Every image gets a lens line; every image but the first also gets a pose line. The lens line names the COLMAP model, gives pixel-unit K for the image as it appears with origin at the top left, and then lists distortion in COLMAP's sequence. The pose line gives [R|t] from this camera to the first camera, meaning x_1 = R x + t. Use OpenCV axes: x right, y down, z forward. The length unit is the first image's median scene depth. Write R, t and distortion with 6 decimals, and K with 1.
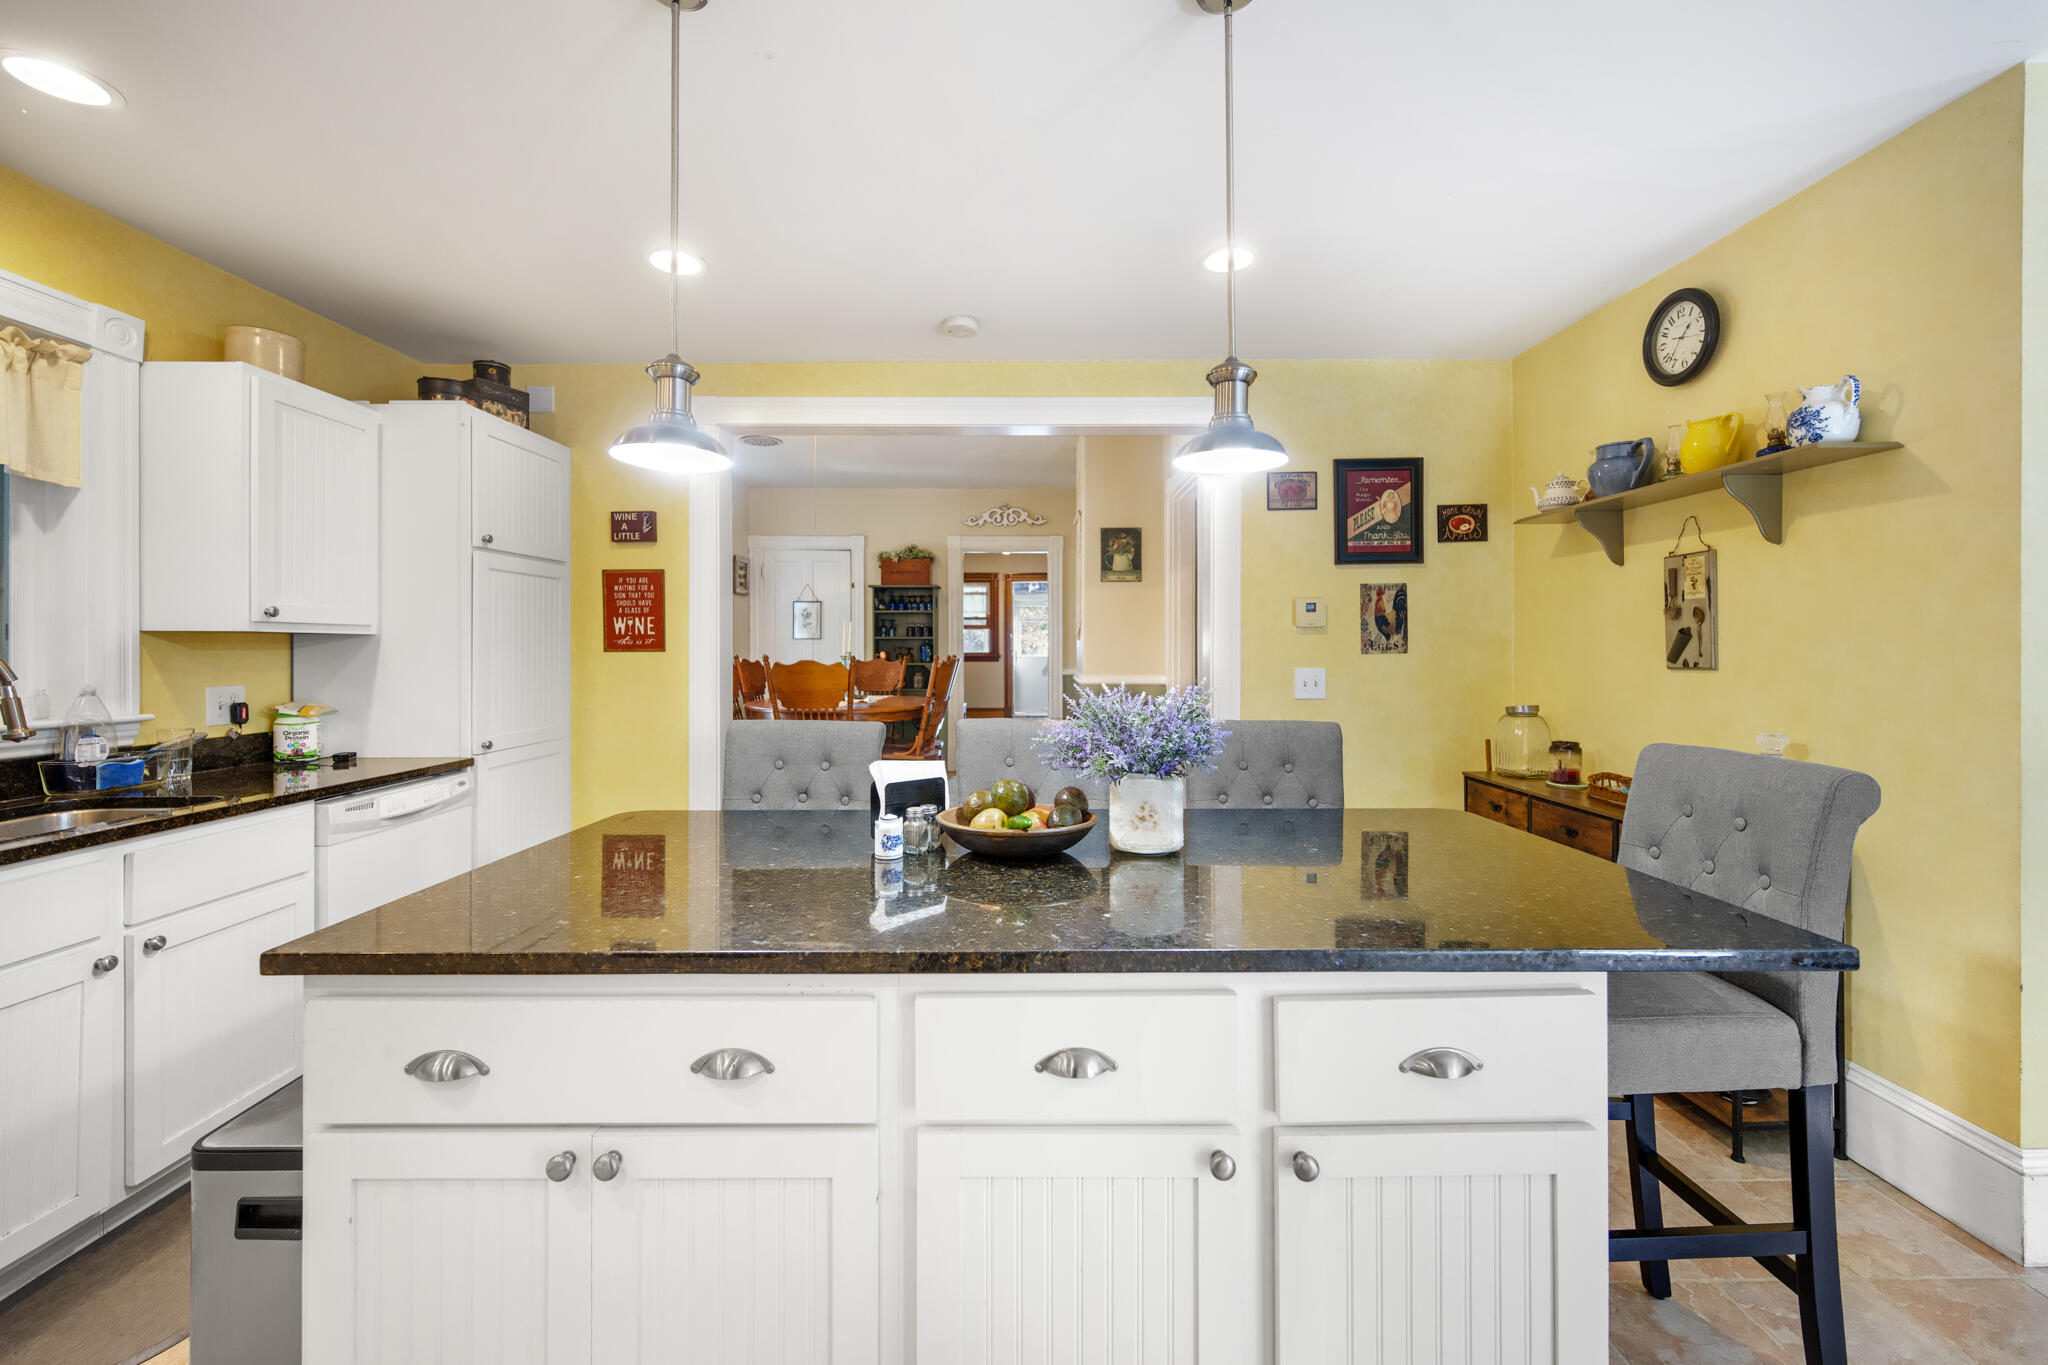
lens RADIAL K [[833.5, 0, 1025.4], [0, 833.5, 651.1], [0, 0, 1]] dist [-0.001718, 0.000112]
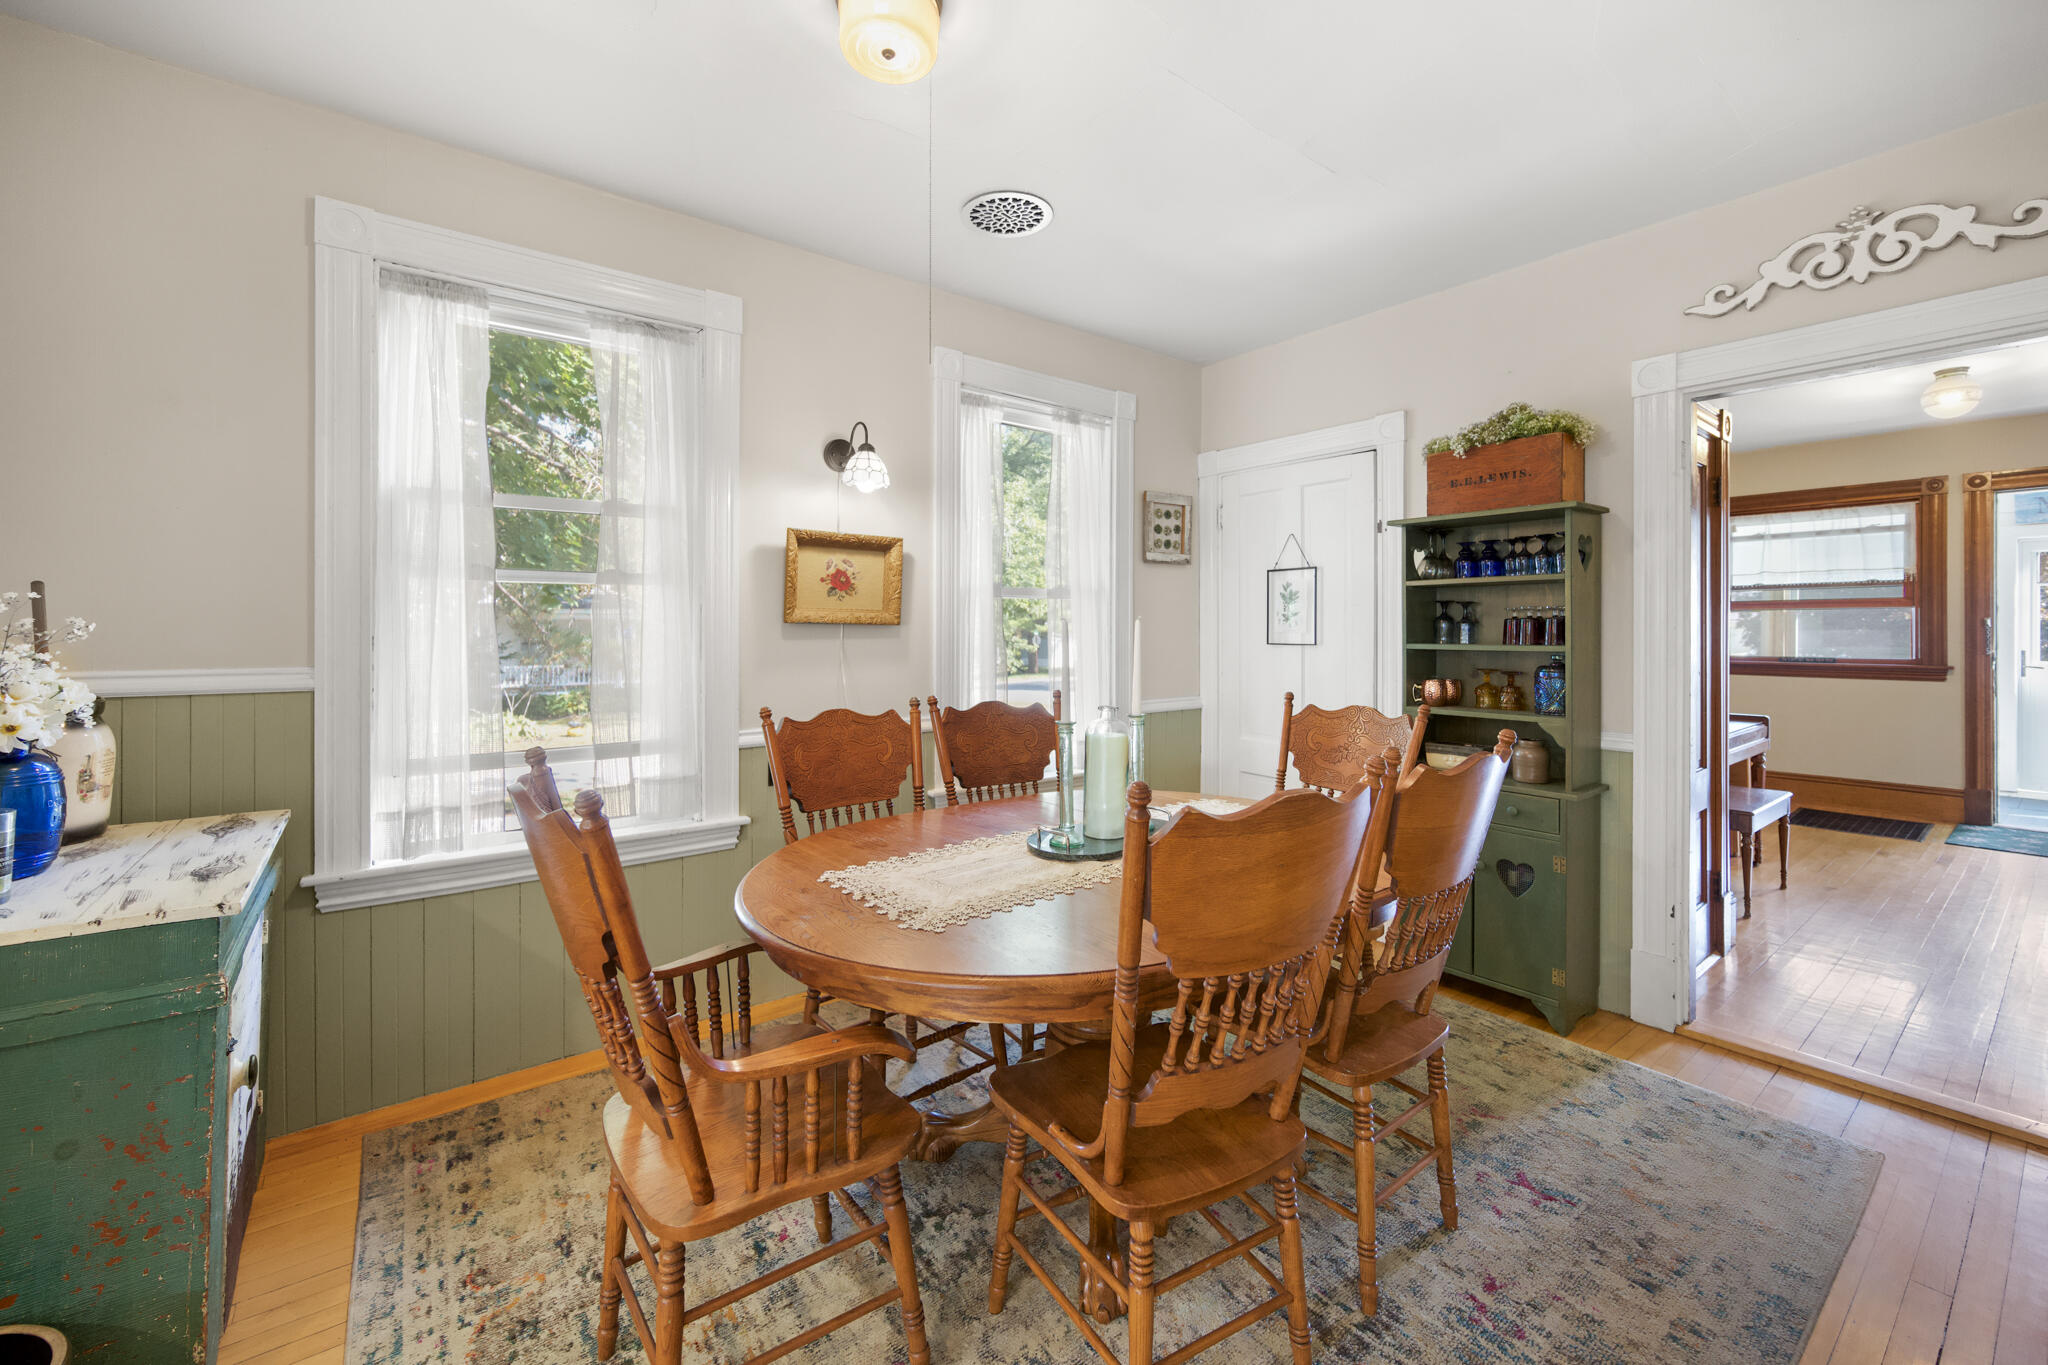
lens RADIAL K [[825.7, 0, 1015.3], [0, 825.7, 619.1], [0, 0, 1]] dist [-0.000280, -0.000085]
pose [[0.604729, -0.008091, -0.796390, 0.028569], [-0.000104, 0.999948, -0.010238, -0.025292], [0.796431, 0.006274, 0.604697, 0.595786]]
